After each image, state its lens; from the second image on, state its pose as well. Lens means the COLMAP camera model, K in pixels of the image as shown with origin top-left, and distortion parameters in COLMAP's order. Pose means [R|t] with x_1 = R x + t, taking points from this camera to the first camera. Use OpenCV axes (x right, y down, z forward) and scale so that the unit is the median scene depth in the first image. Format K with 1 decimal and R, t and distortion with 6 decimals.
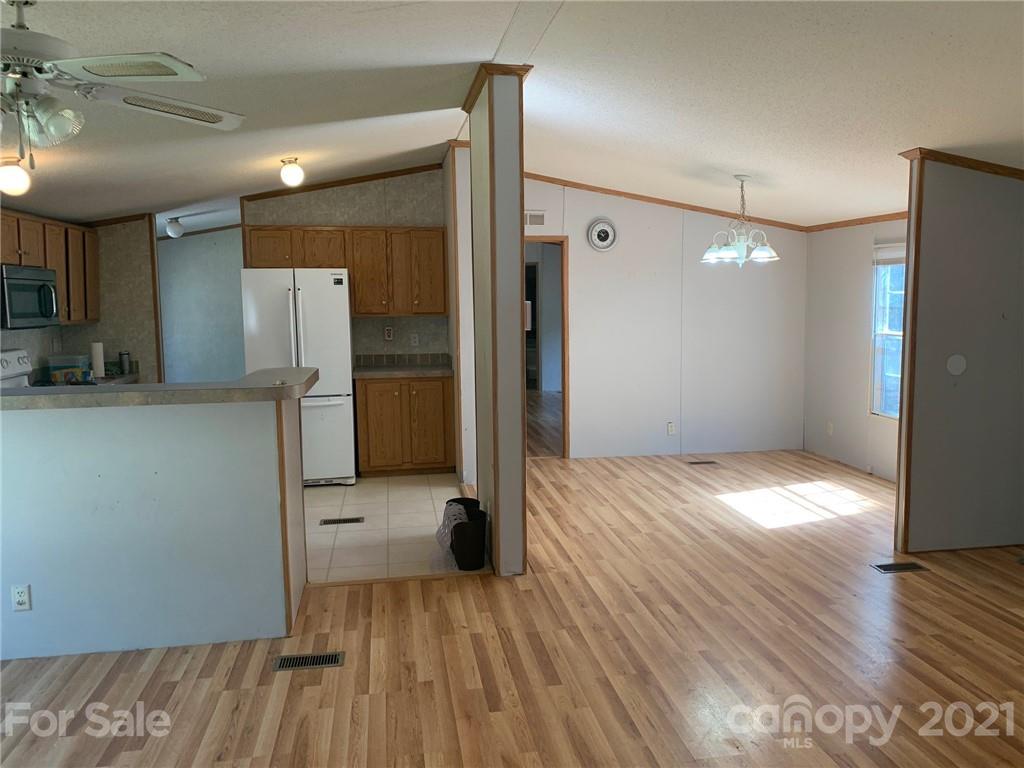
lens RADIAL K [[787.4, 0, 521.5], [0, 787.4, 383.3], [0, 0, 1]] dist [0.046285, -0.067141]
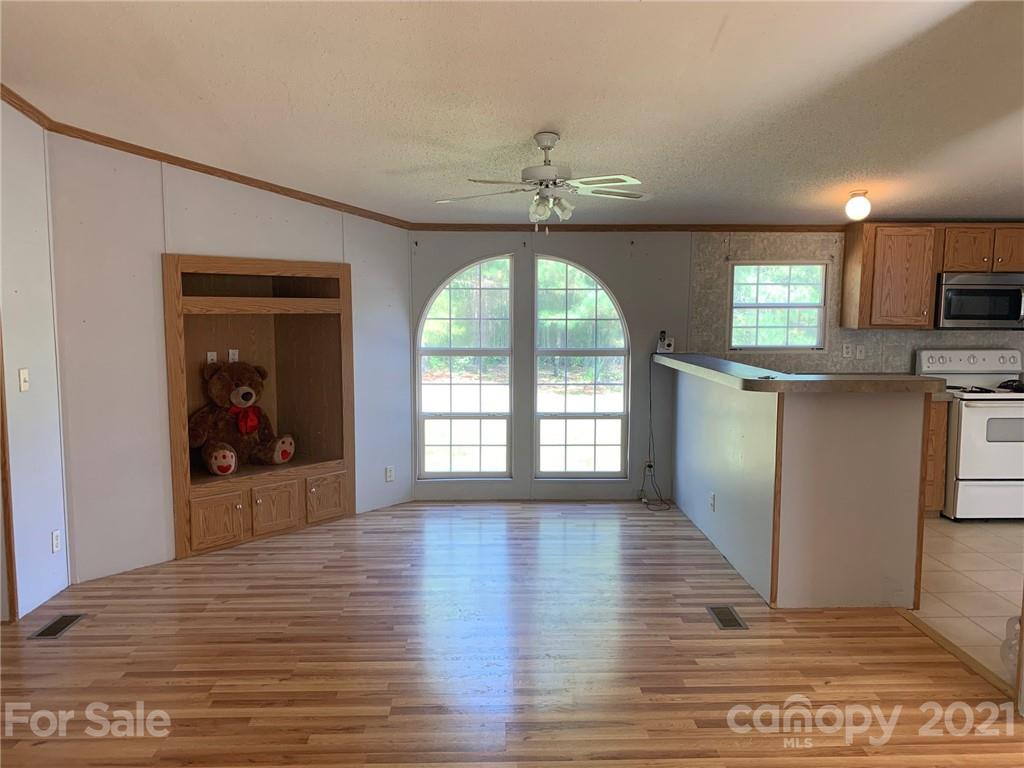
lens RADIAL K [[787.4, 0, 514.9], [0, 787.4, 391.0], [0, 0, 1]] dist [0.046285, -0.067141]
pose [[-0.150354, 0.115210, -0.981896, 0.730019], [-0.108245, 0.985297, 0.132185, -0.078588], [0.982689, 0.126159, -0.135672, 0.677132]]
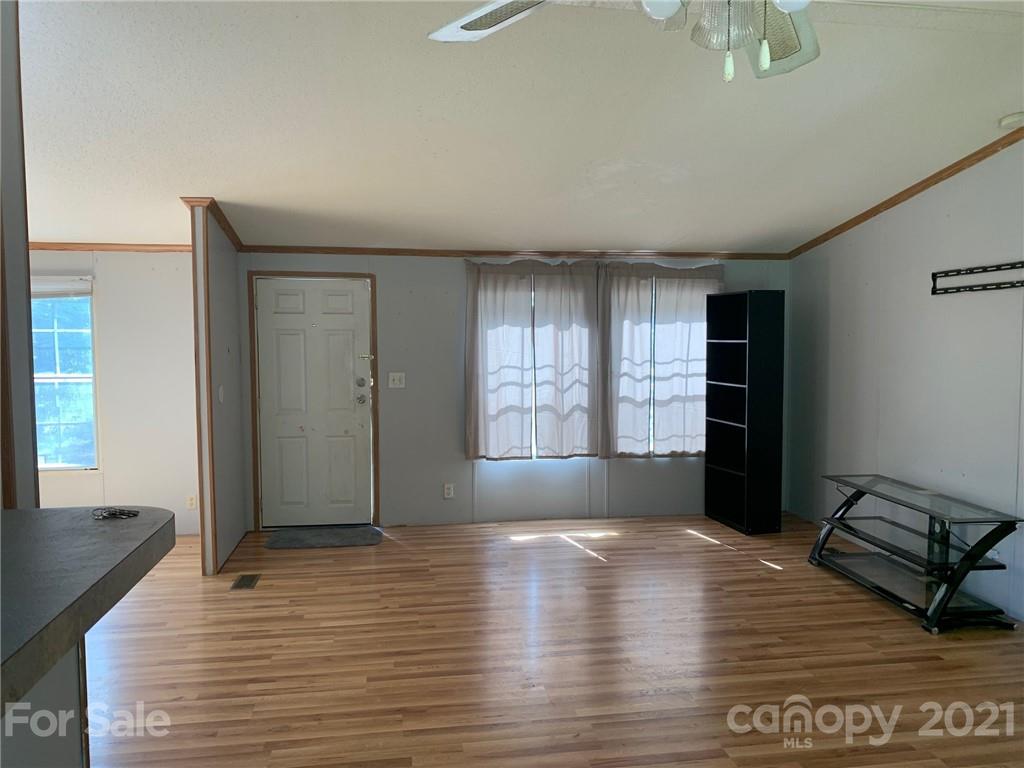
lens RADIAL K [[787.4, 0, 516.3], [0, 787.4, 385.0], [0, 0, 1]] dist [0.046285, -0.067141]
pose [[0.025797, -0.063244, 0.997665, -0.636923], [0.118482, 0.991156, 0.059768, -0.060401], [-0.992621, 0.116663, 0.033062, 0.627830]]
